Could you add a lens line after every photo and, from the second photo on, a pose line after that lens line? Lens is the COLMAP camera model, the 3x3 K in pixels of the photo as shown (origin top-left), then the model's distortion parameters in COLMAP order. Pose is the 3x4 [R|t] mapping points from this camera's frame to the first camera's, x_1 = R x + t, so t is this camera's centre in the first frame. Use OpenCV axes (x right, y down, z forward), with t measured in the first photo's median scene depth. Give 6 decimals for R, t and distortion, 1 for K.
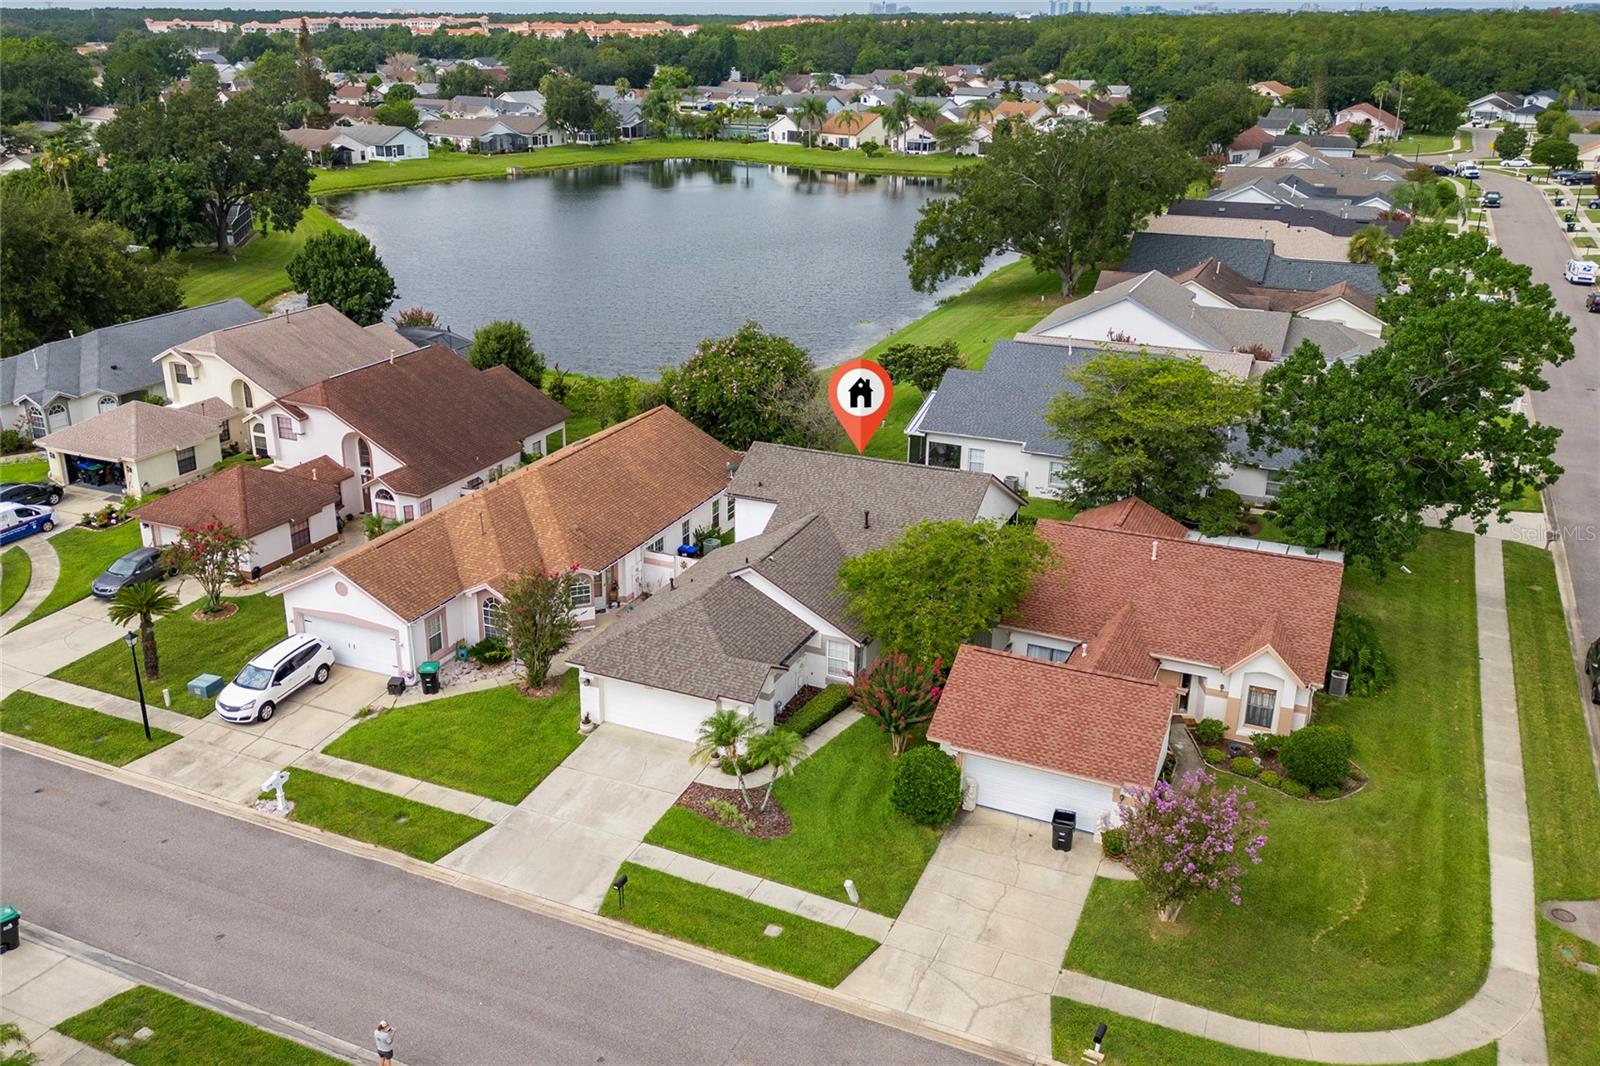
lens RADIAL K [[1312.2, 0, 780.3], [0, 1312.2, 535.2], [0, 0, 1]] dist [0.069257, -0.068559]
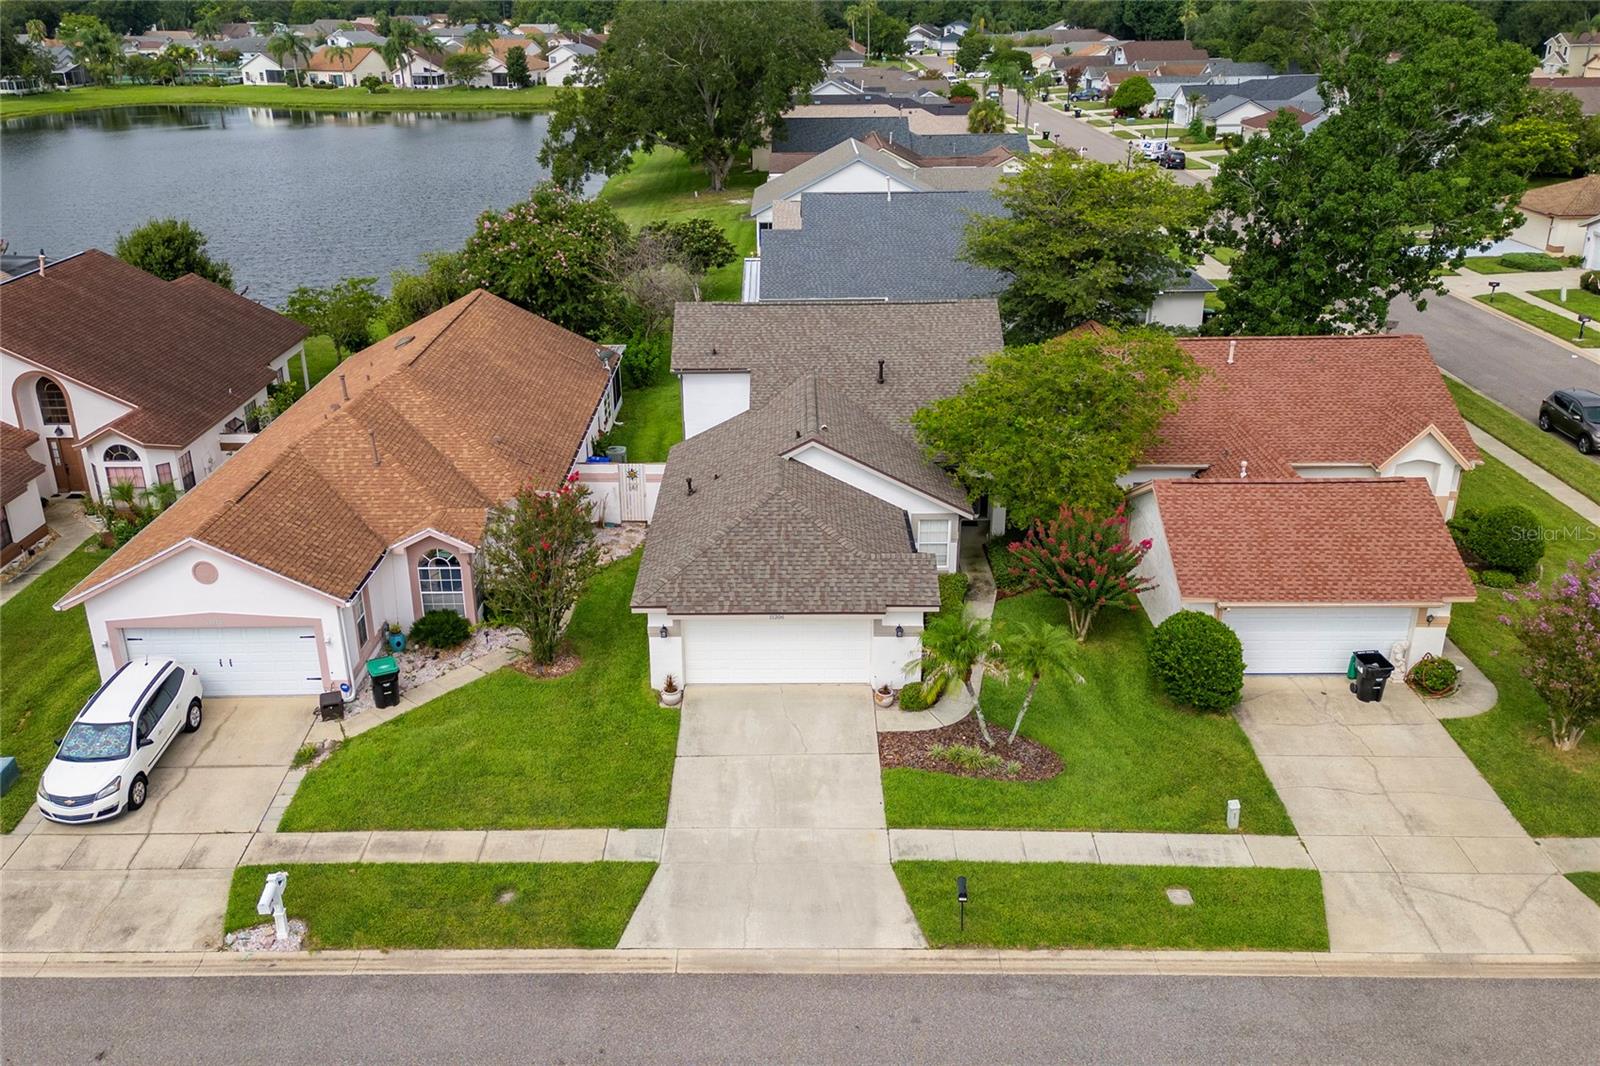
lens RADIAL K [[1275.1, 0, 787.5], [0, 1275.1, 533.4], [0, 0, 1]] dist [0.070788, -0.060842]
pose [[0.912893, -0.173139, 0.369662, -0.305007], [0.161539, 0.984893, 0.062369, 0.028963], [-0.374876, 0.002778, 0.927071, 0.340700]]
